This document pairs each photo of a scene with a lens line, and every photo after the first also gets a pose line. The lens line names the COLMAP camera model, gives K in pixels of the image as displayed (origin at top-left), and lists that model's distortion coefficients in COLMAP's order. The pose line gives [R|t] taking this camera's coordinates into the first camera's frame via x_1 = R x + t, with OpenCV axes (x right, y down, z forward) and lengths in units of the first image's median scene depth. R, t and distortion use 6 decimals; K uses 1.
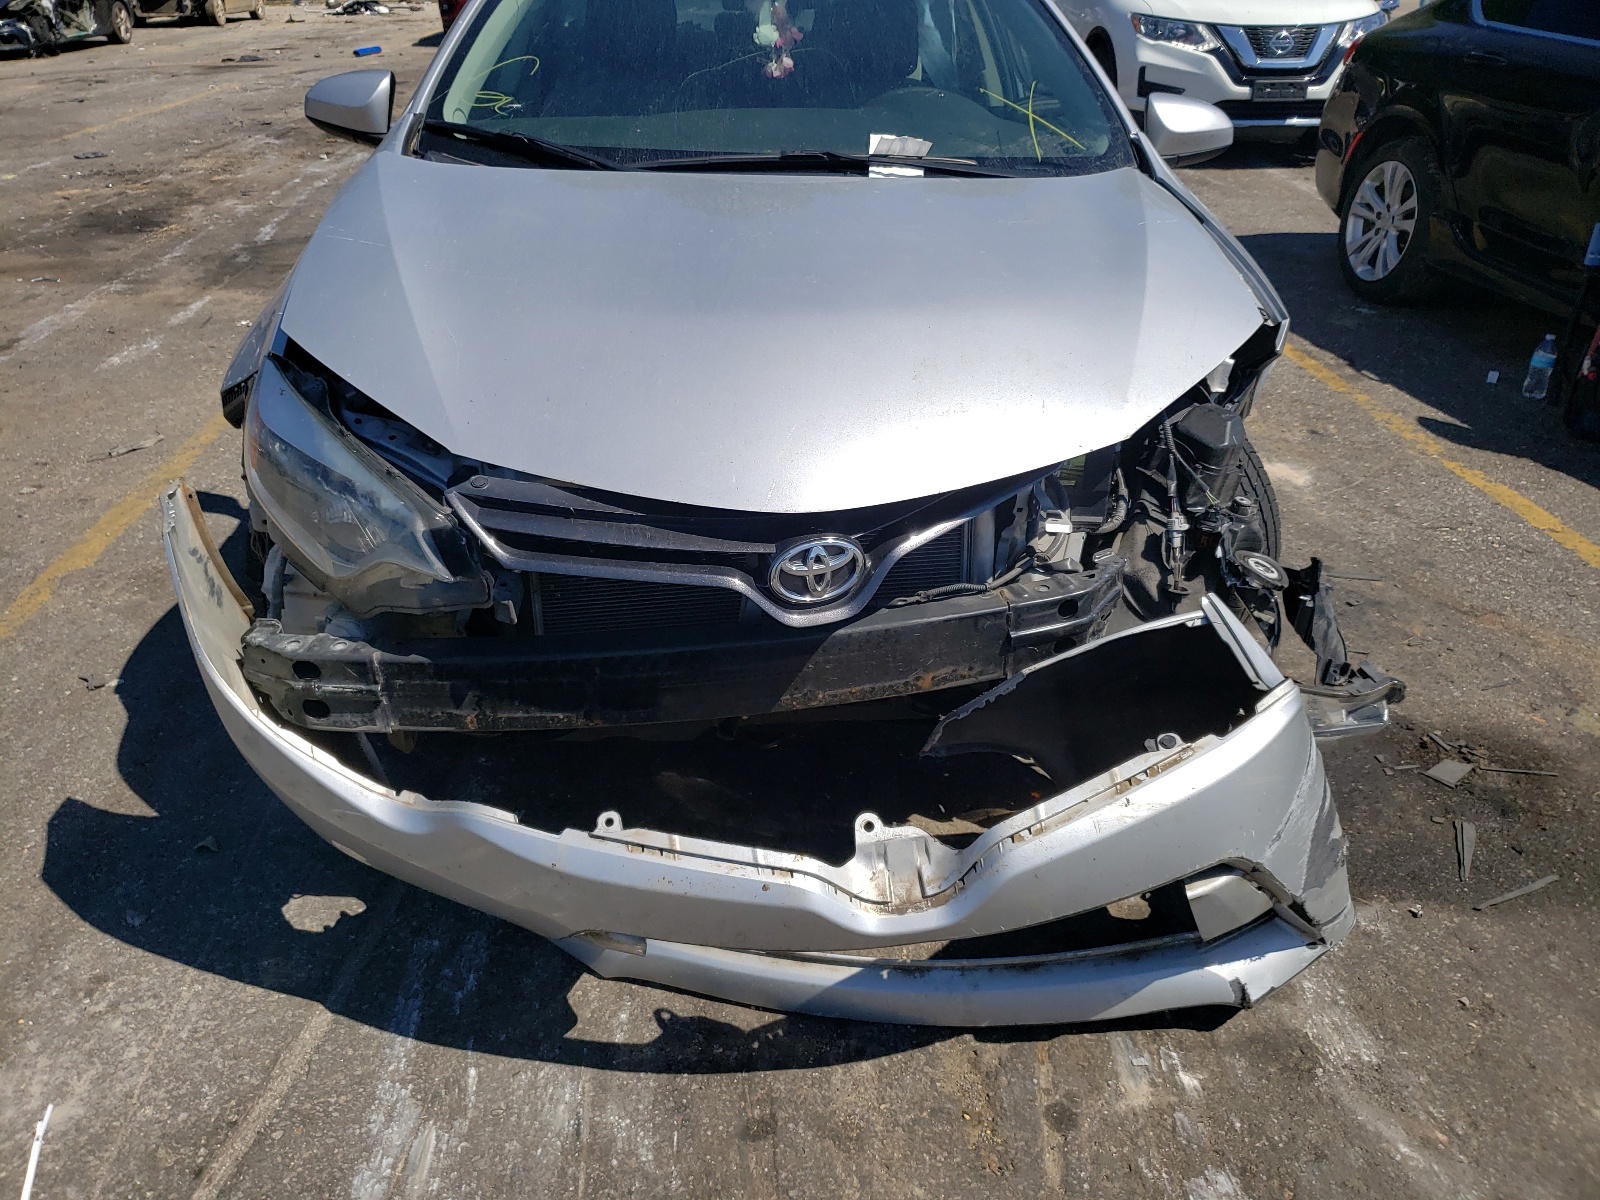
lens RADIAL K [[1245.2, 0, 783.3], [0, 1245.2, 562.5], [0, 0, 1]] dist [-0.014121, 0.043070]
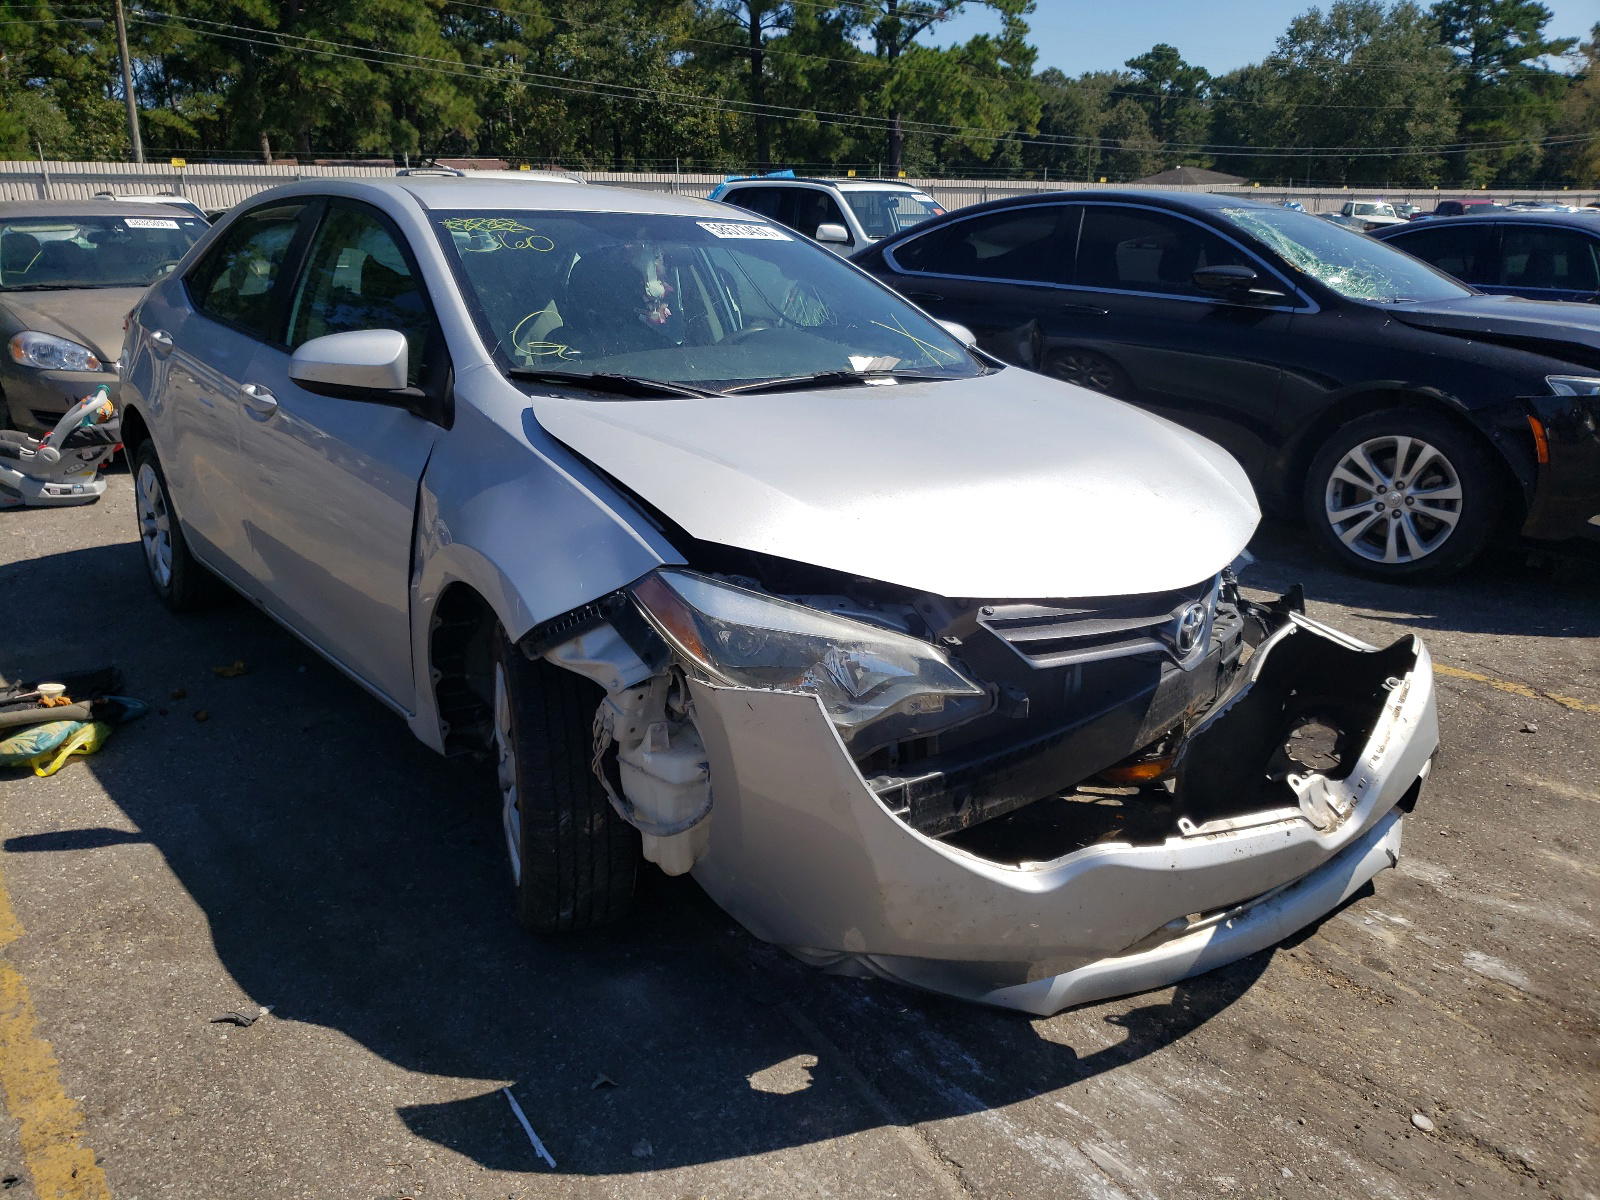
lens RADIAL K [[1245.2, 0, 783.3], [0, 1245.2, 562.5], [0, 0, 1]] dist [-0.014121, 0.043070]
pose [[0.820879, -0.156873, 0.549134, -1.030228], [0.255262, 0.960925, -0.107070, -0.029210], [-0.510880, 0.228065, 0.828847, 0.029524]]
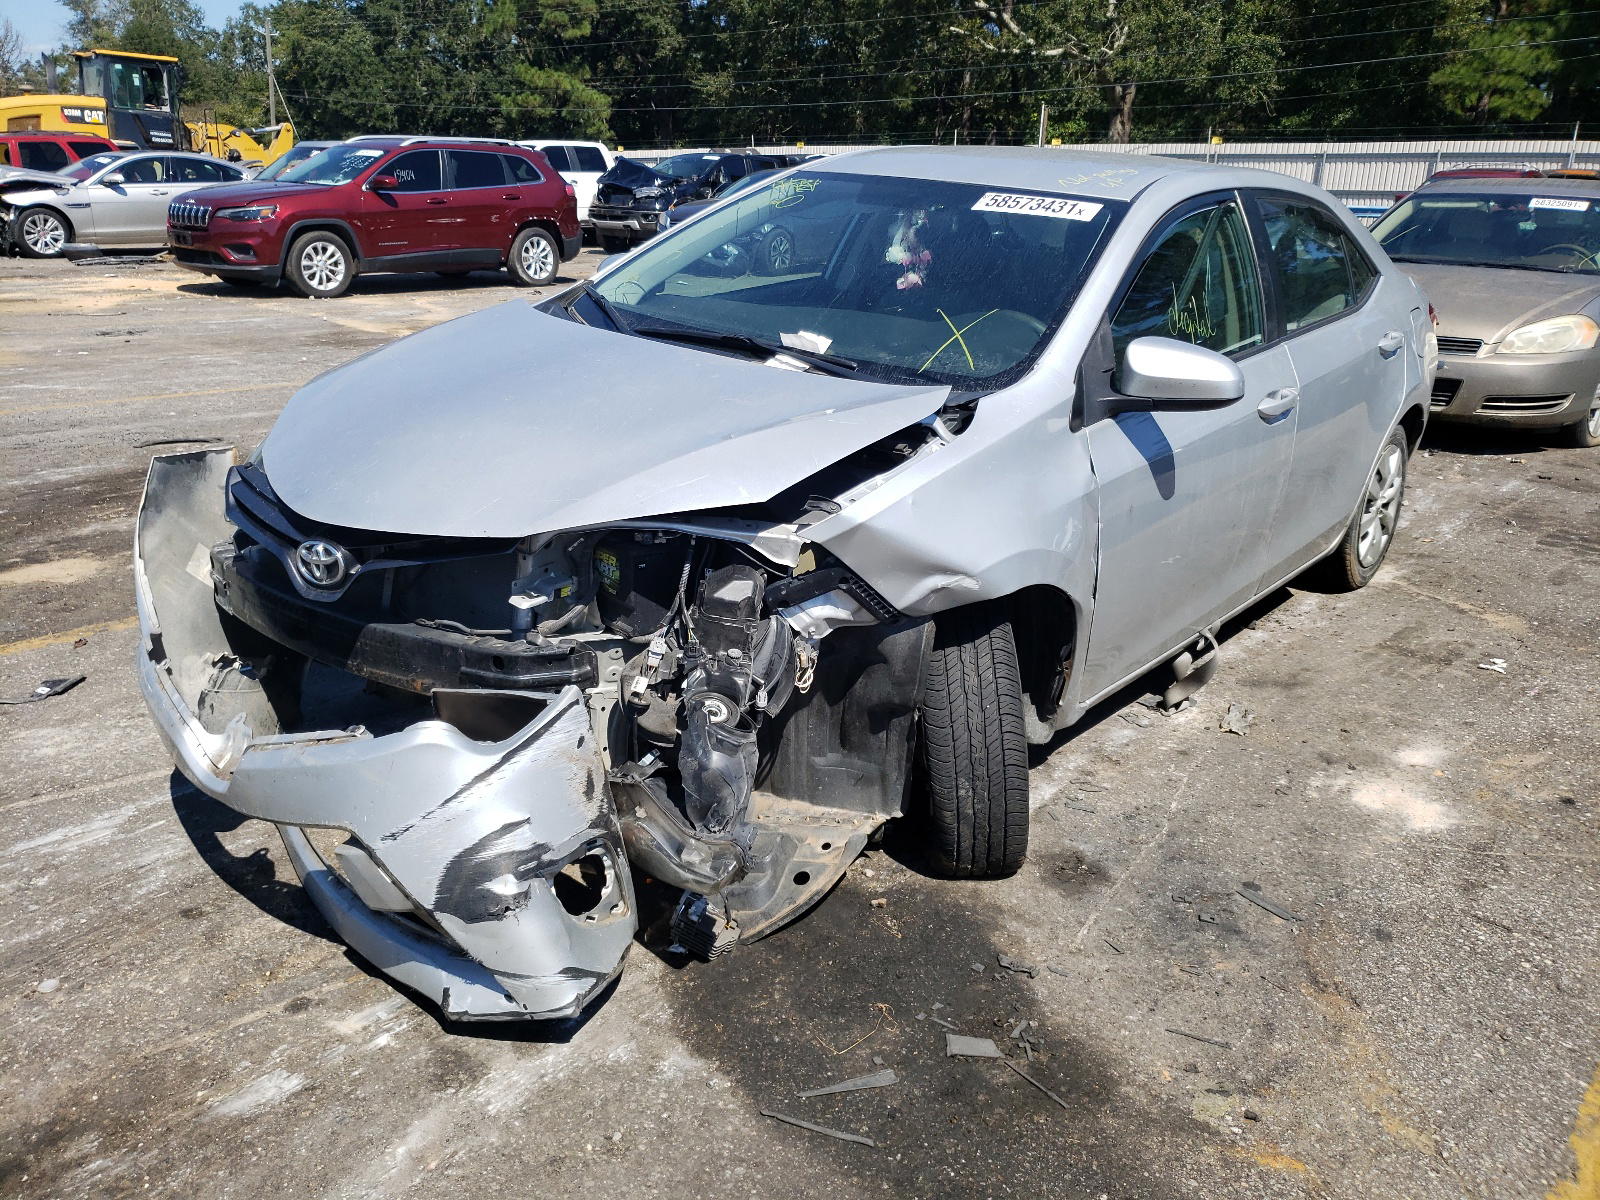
lens RADIAL K [[1245.2, 0, 783.3], [0, 1245.2, 562.5], [0, 0, 1]] dist [-0.014121, 0.043070]
pose [[0.723303, 0.235810, -0.649019, 1.279831], [-0.338723, 0.940202, -0.035886, -0.117906], [0.601746, 0.245795, 0.759925, 0.179923]]
